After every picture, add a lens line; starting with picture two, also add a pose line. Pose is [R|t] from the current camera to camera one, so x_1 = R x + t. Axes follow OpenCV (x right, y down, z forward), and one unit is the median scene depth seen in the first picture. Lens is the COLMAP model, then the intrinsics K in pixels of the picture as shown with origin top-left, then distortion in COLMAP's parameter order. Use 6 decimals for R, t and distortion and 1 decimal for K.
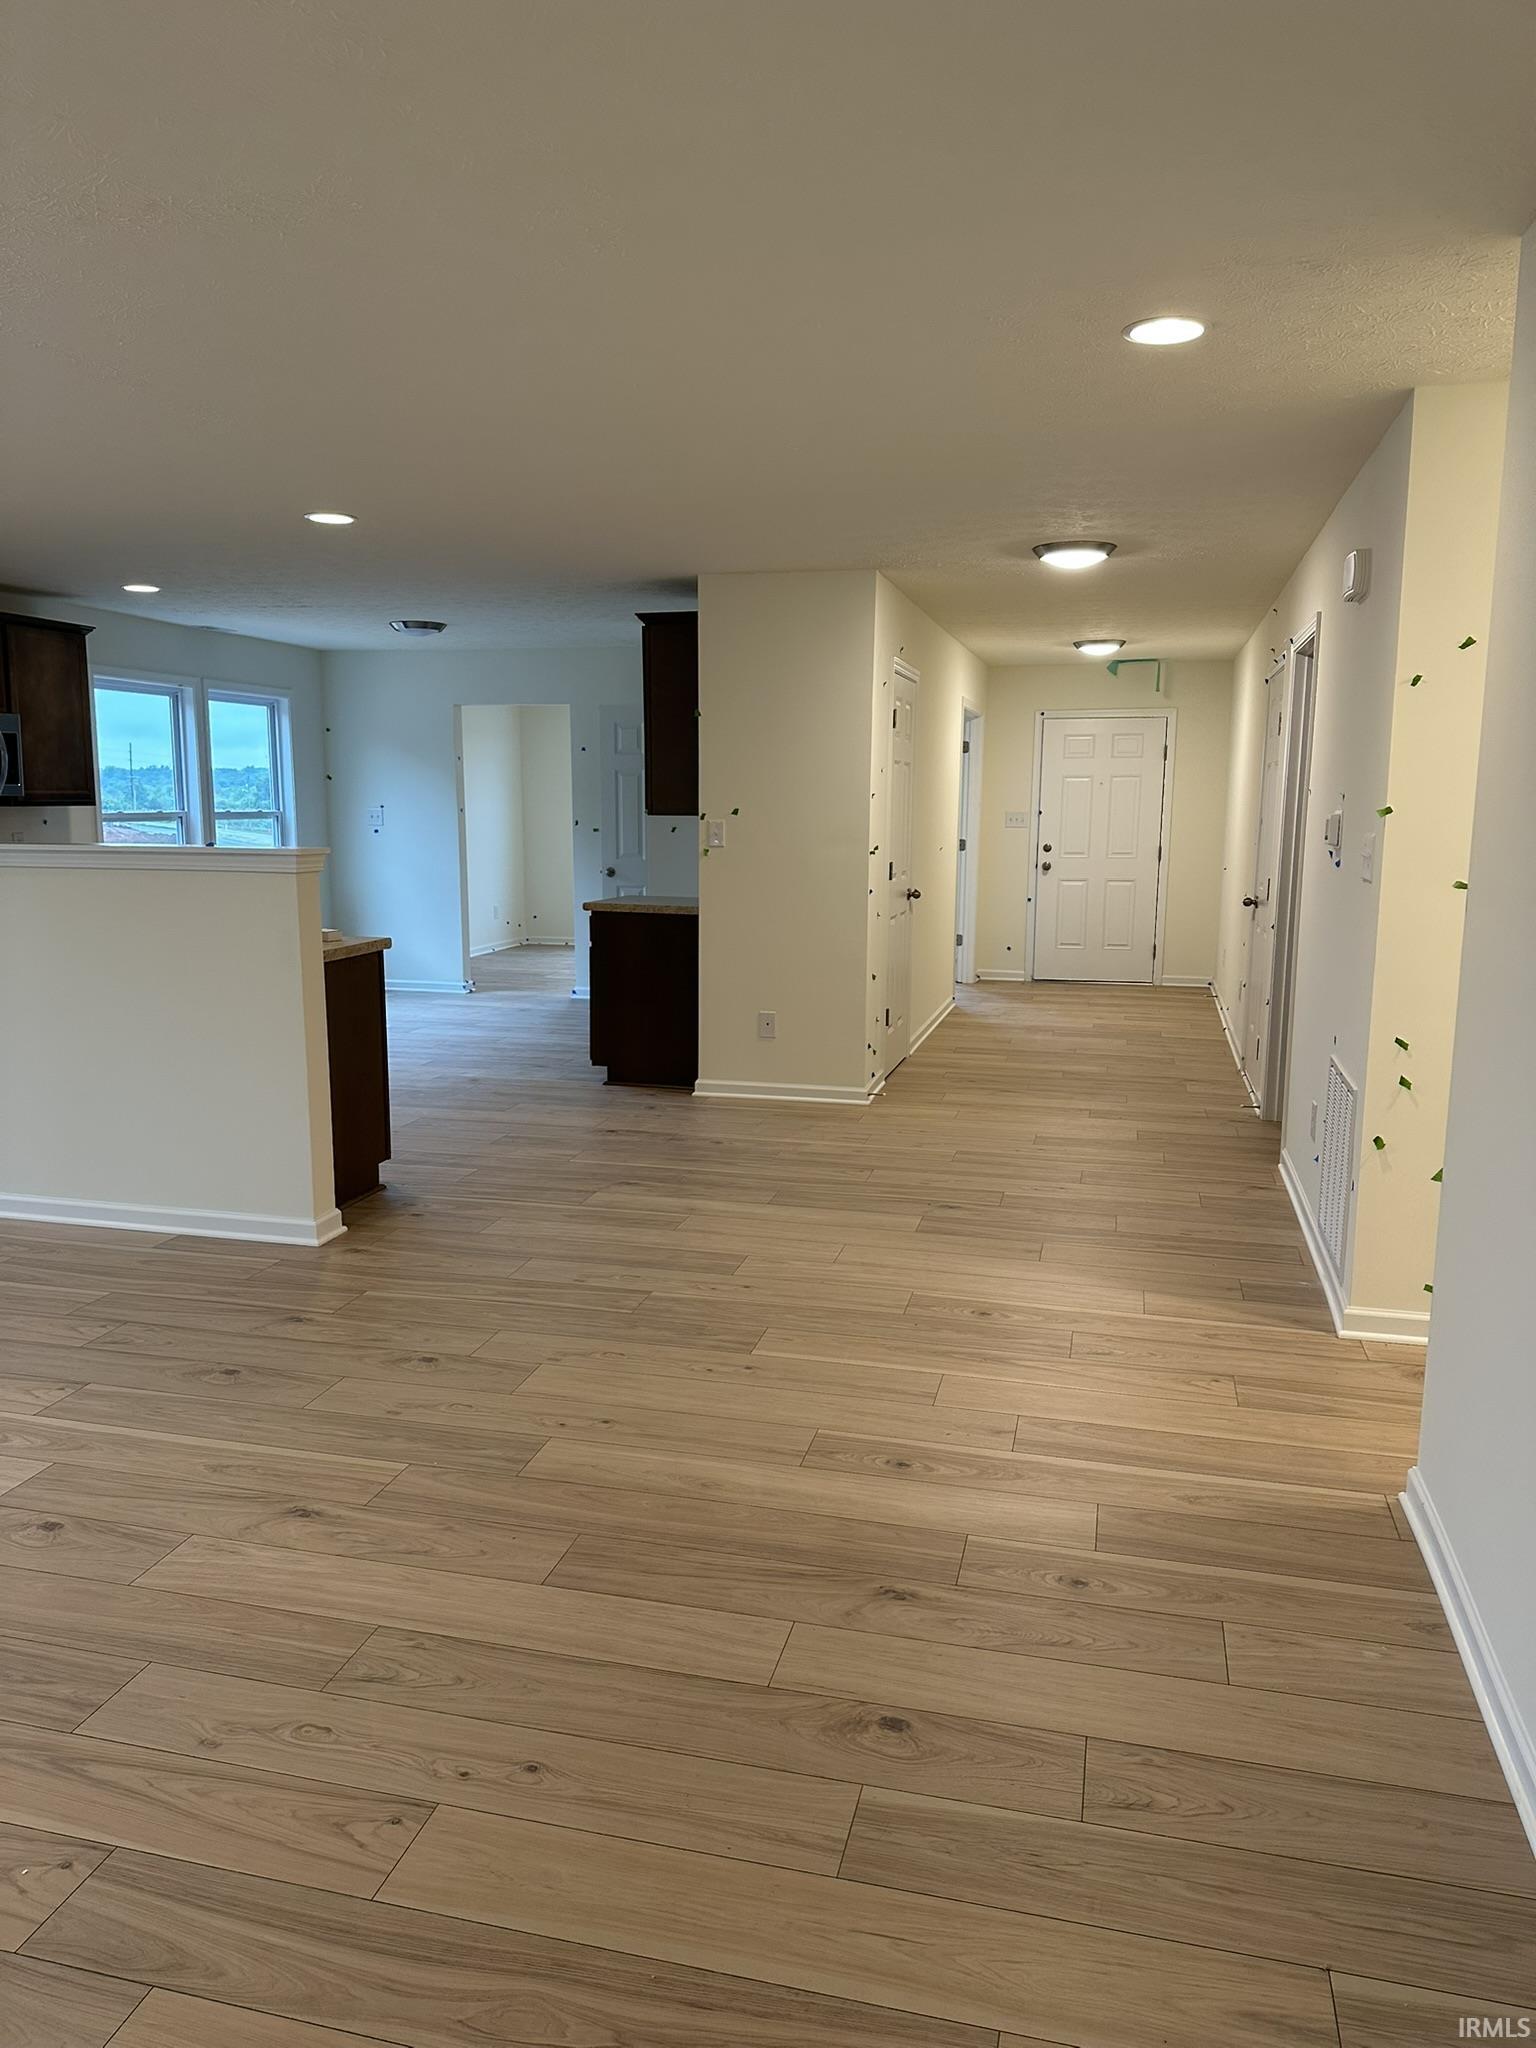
lens RADIAL K [[1443.5, 0, 800.9], [0, 1443.5, 1032.9], [0, 0, 1]] dist [0.045770, -0.053825]
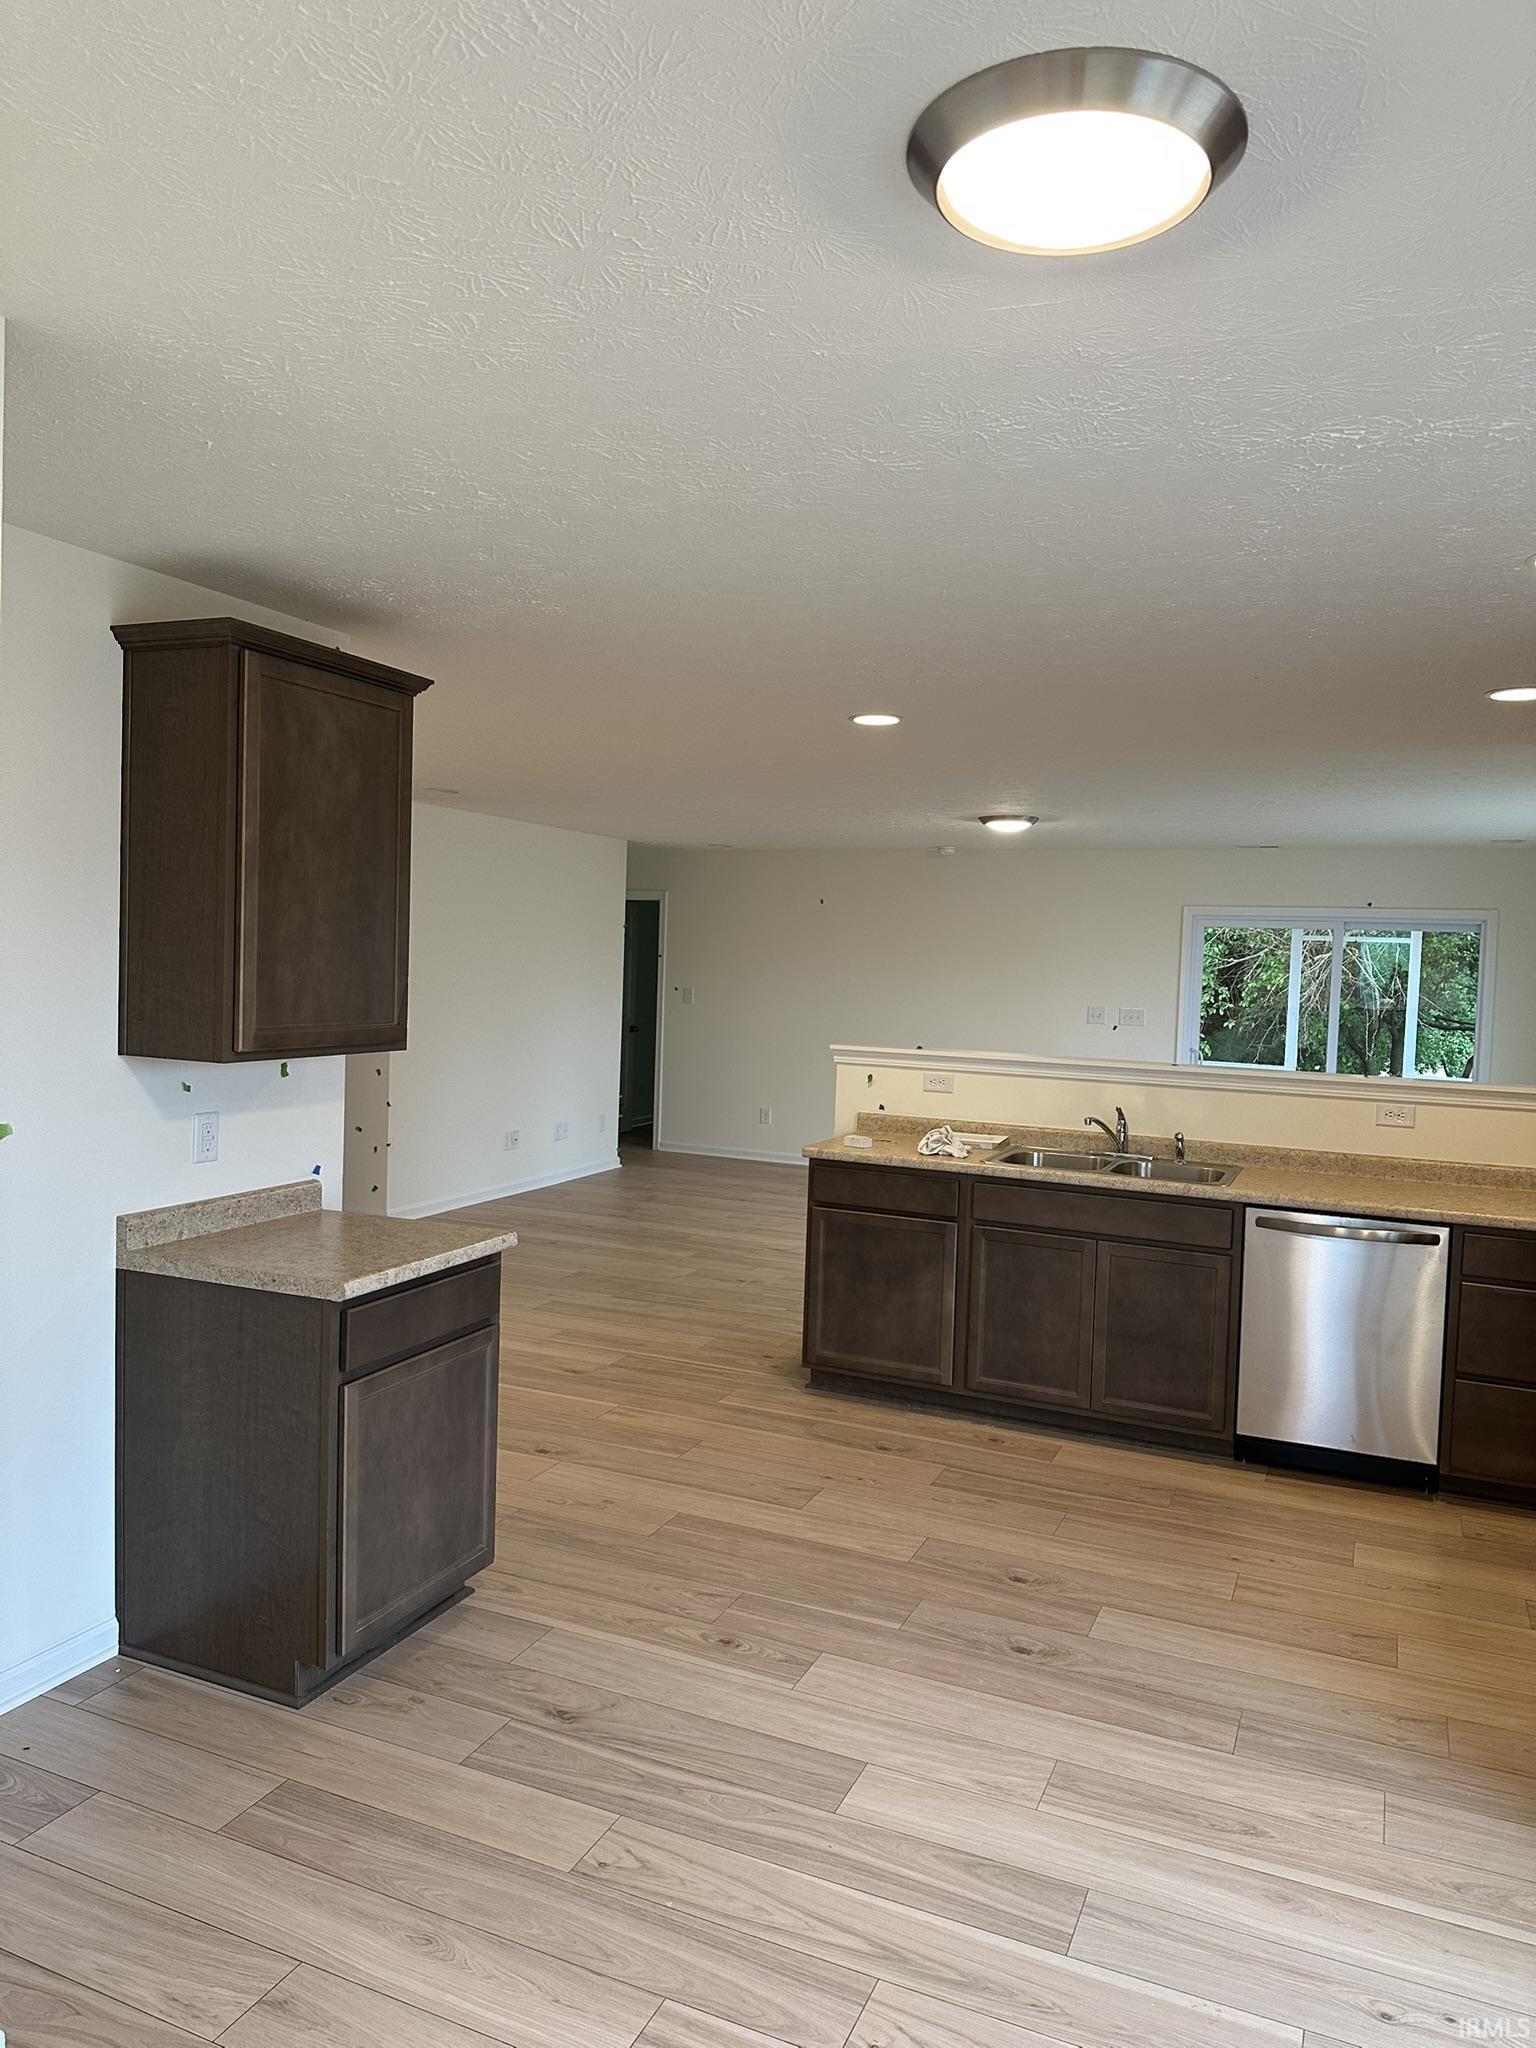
lens RADIAL K [[1443.5, 0, 763.1], [0, 1443.5, 1022.7], [0, 0, 1]] dist [0.045770, -0.053825]
pose [[-0.981892, -0.053824, 0.181635, -0.475585], [-0.015156, 0.978035, 0.207890, -0.395179], [-0.188835, 0.201373, -0.961140, 2.144771]]
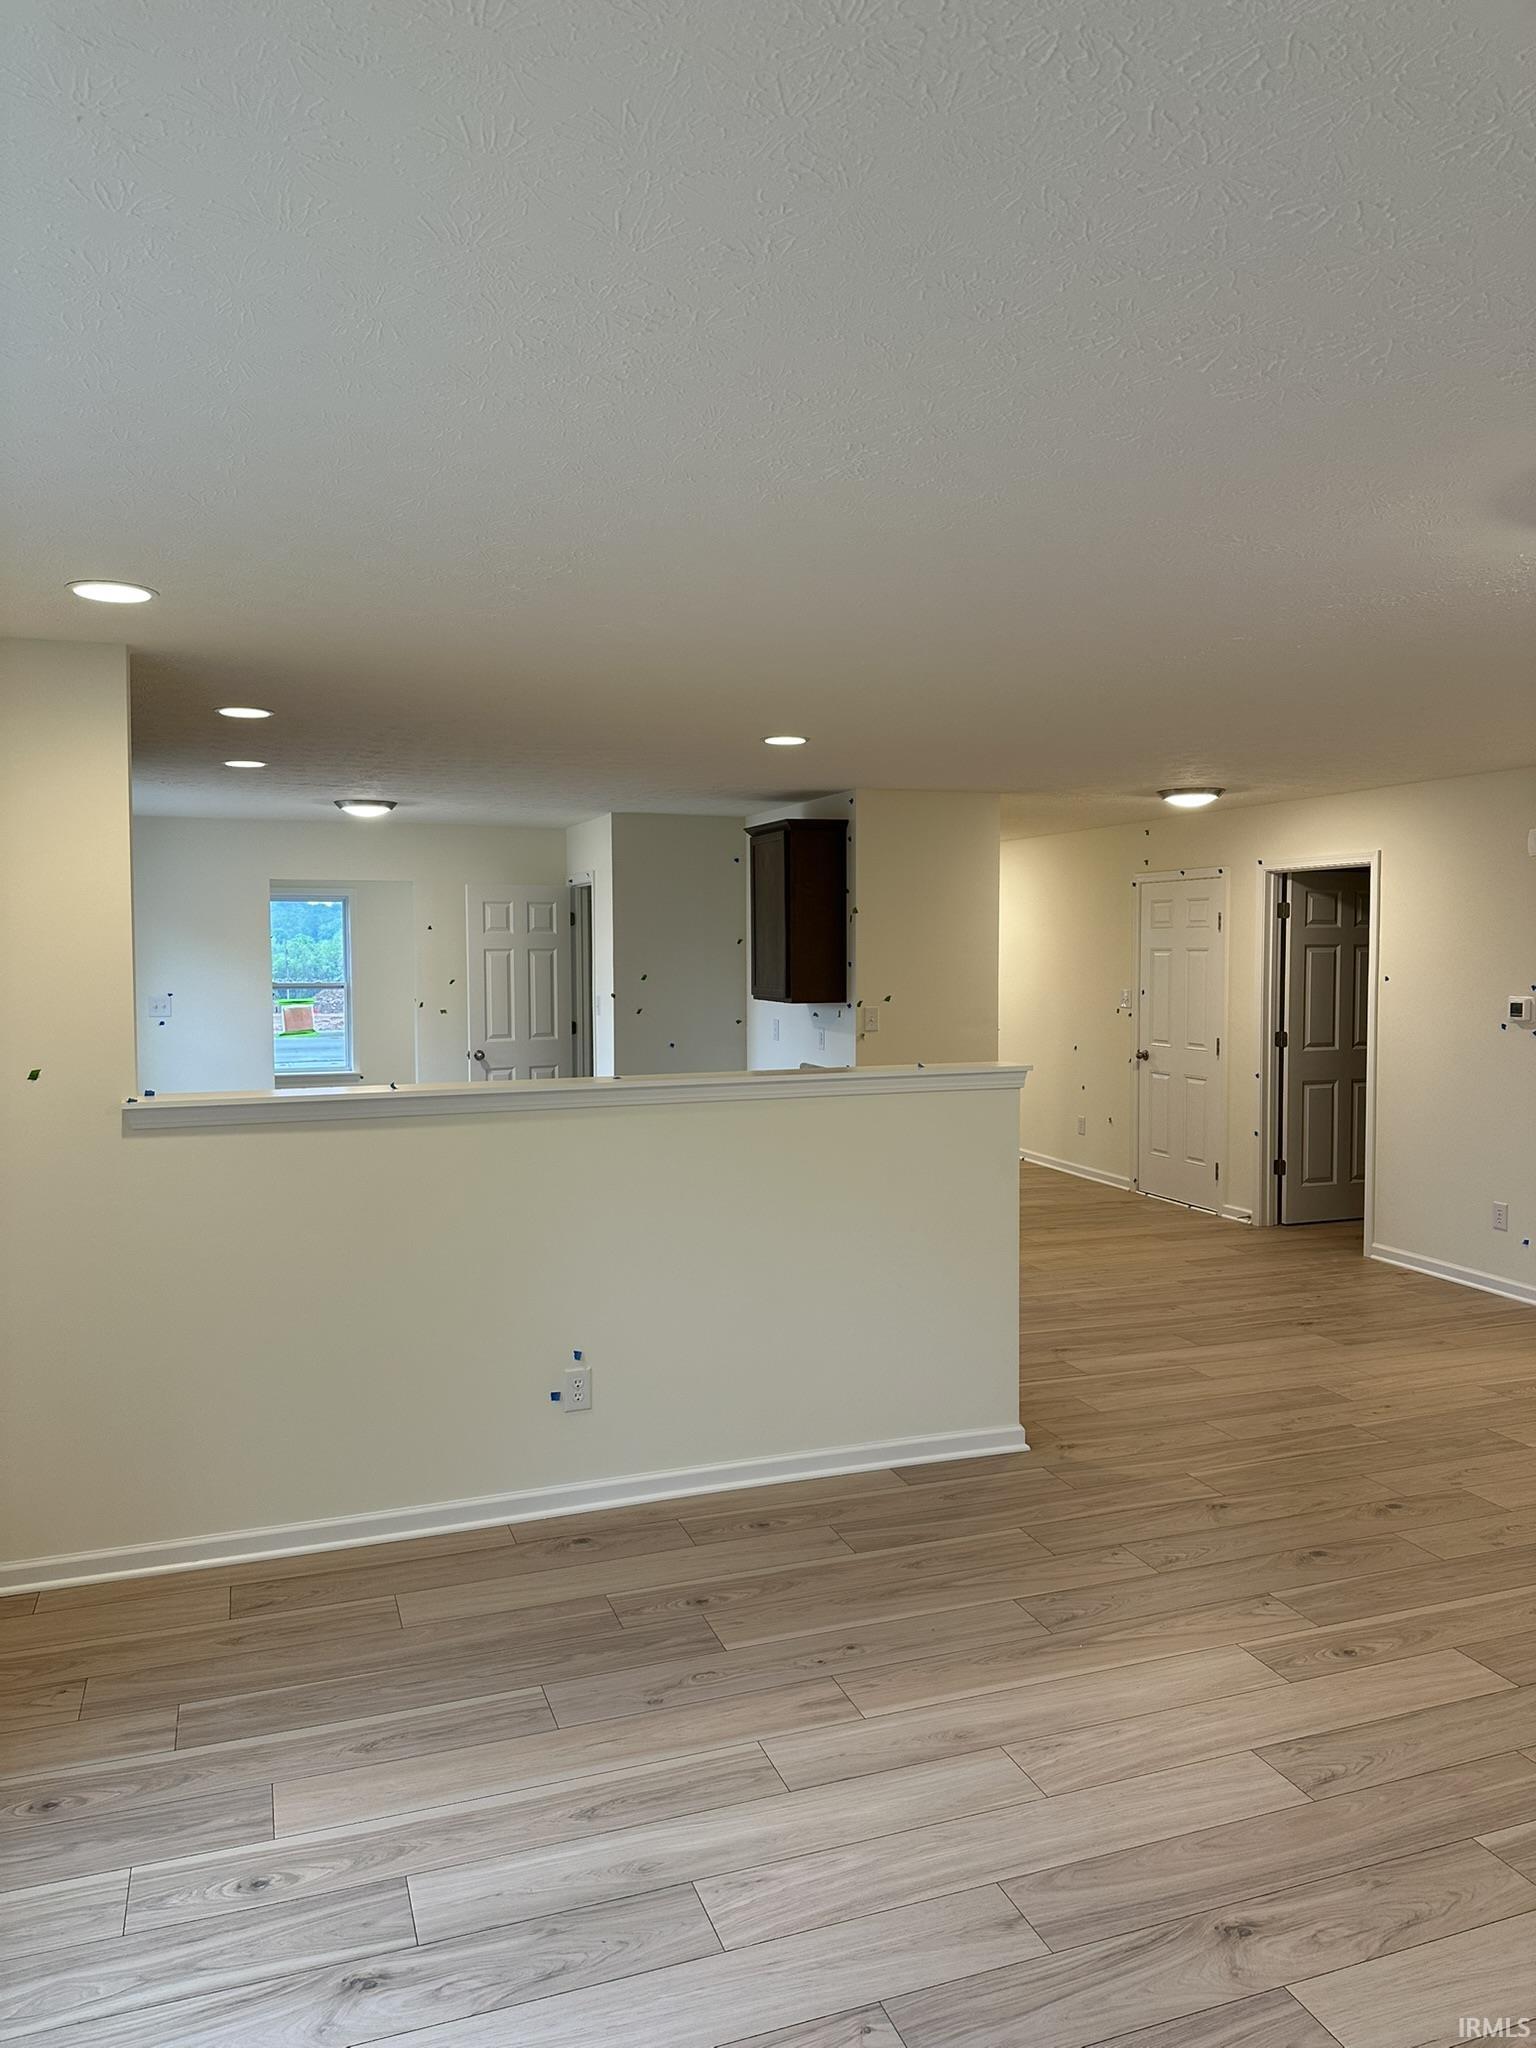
lens RADIAL K [[1443.5, 0, 780.0], [0, 1443.5, 1010.5], [0, 0, 1]] dist [0.045770, -0.053825]
pose [[0.831940, -0.034829, 0.553771, -1.000957], [0.095755, 0.992066, -0.081459, -0.091122], [-0.546540, 0.120796, 0.828675, 0.204283]]
